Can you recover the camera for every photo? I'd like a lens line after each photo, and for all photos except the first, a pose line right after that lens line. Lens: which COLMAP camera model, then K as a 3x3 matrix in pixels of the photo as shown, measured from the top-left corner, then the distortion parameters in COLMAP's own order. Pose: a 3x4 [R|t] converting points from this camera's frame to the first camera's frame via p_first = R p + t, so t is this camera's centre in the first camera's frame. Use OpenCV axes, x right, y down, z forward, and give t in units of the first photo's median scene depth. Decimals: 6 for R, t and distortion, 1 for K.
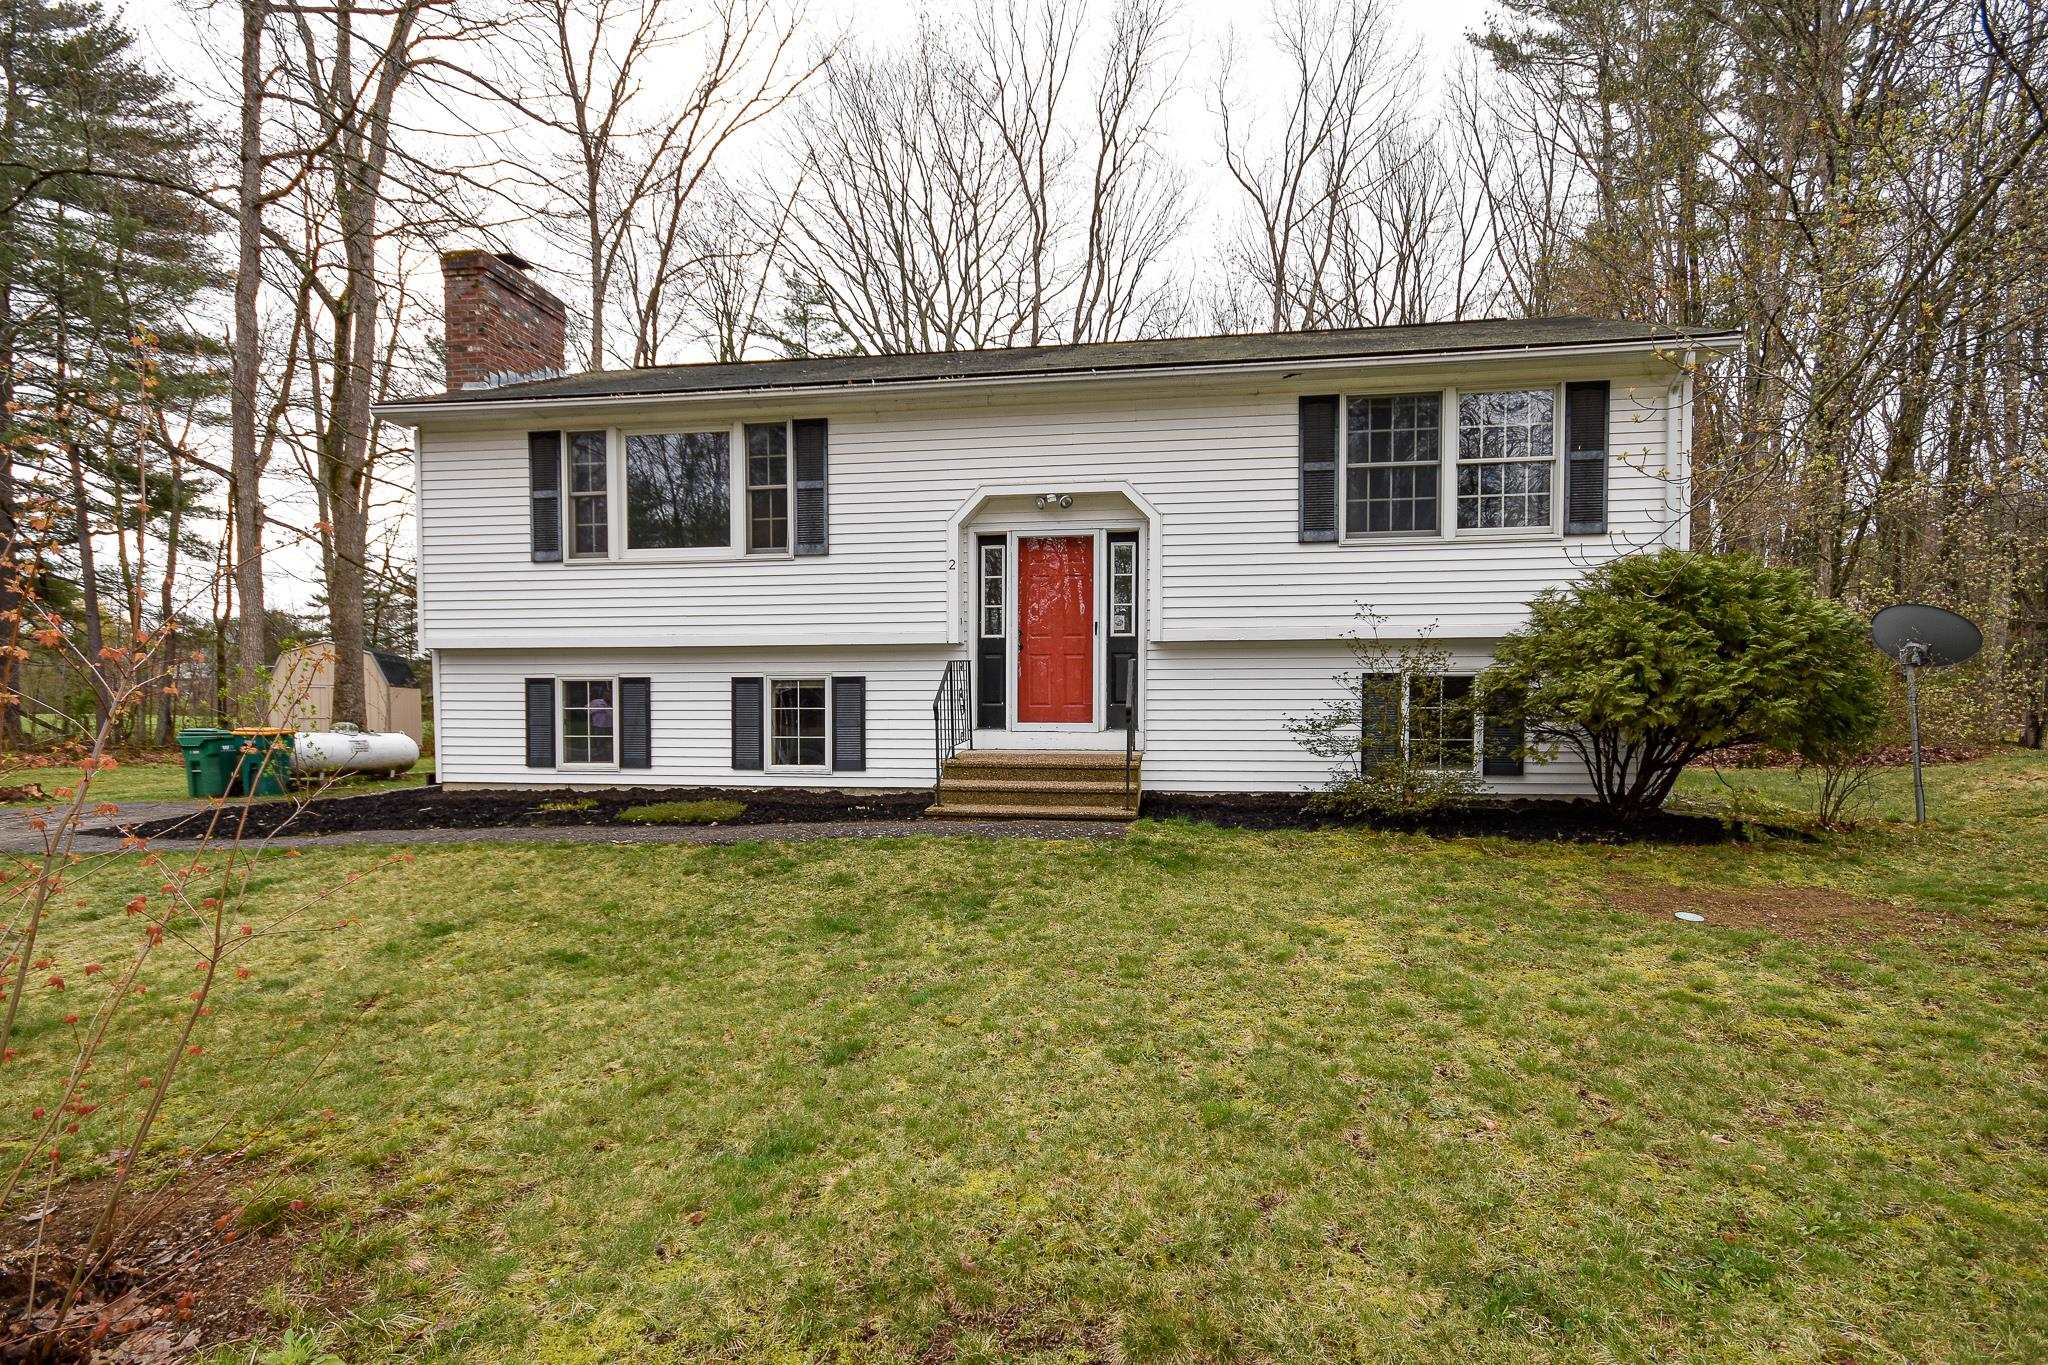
lens RADIAL K [[979.0, 0, 984.0], [0, 979.0, 721.8], [0, 0, 1]] dist [-0.001967, -0.000161]
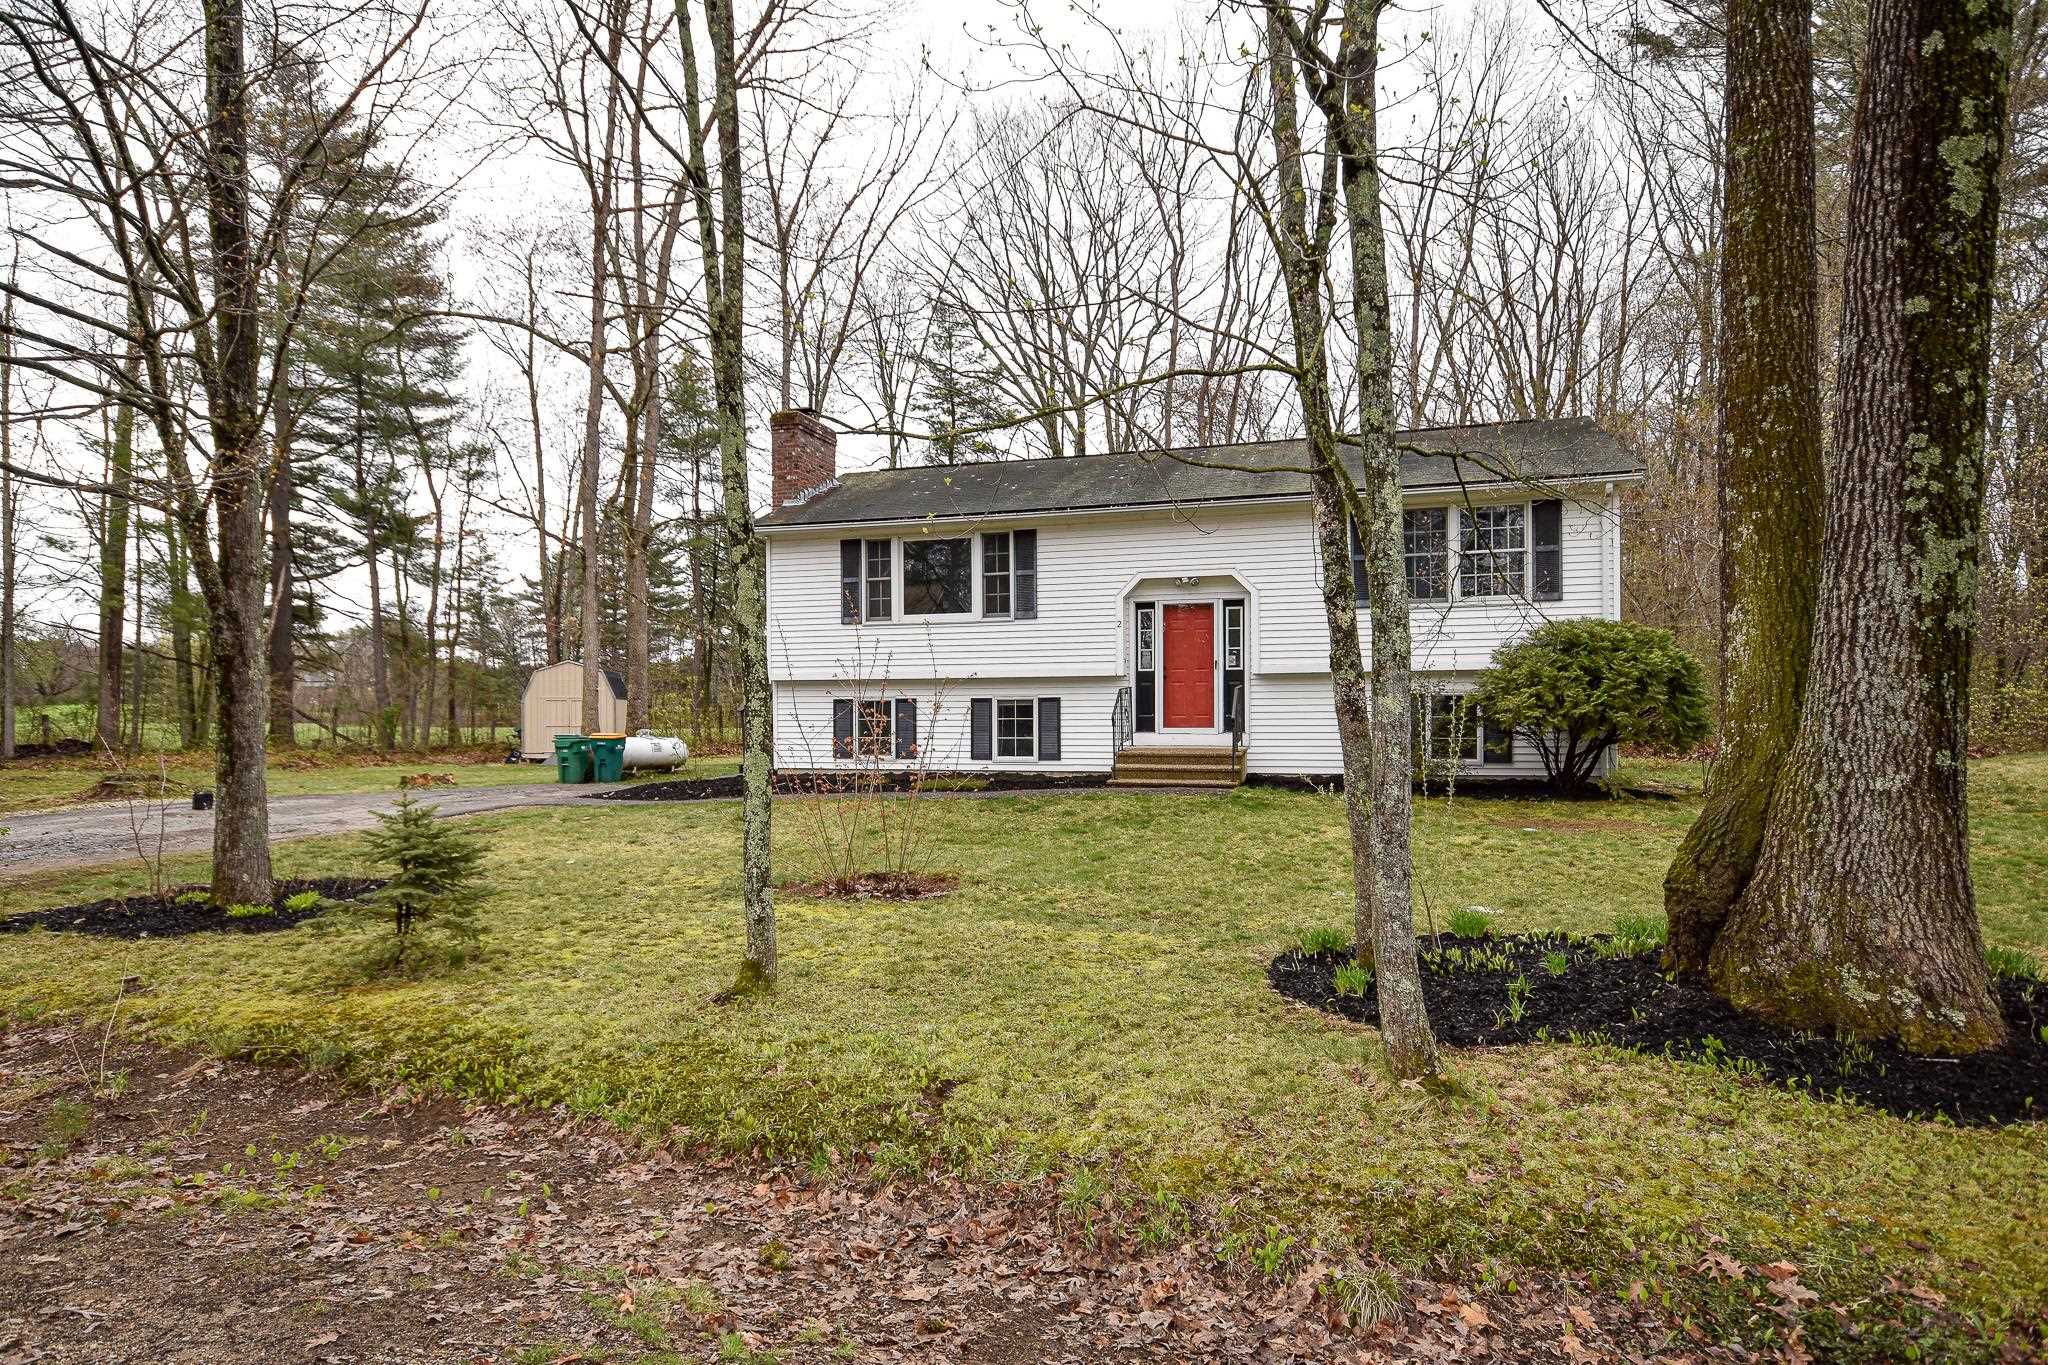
lens RADIAL K [[1110.1, 0, 987.3], [0, 1110.1, 690.3], [0, 0, 1]] dist [-0.000414, 0.000104]
pose [[0.993070, -0.006665, -0.117335, -0.032933], [0.002666, 0.999411, -0.034199, 0.000879], [0.117494, 0.033649, 0.992503, -0.704450]]
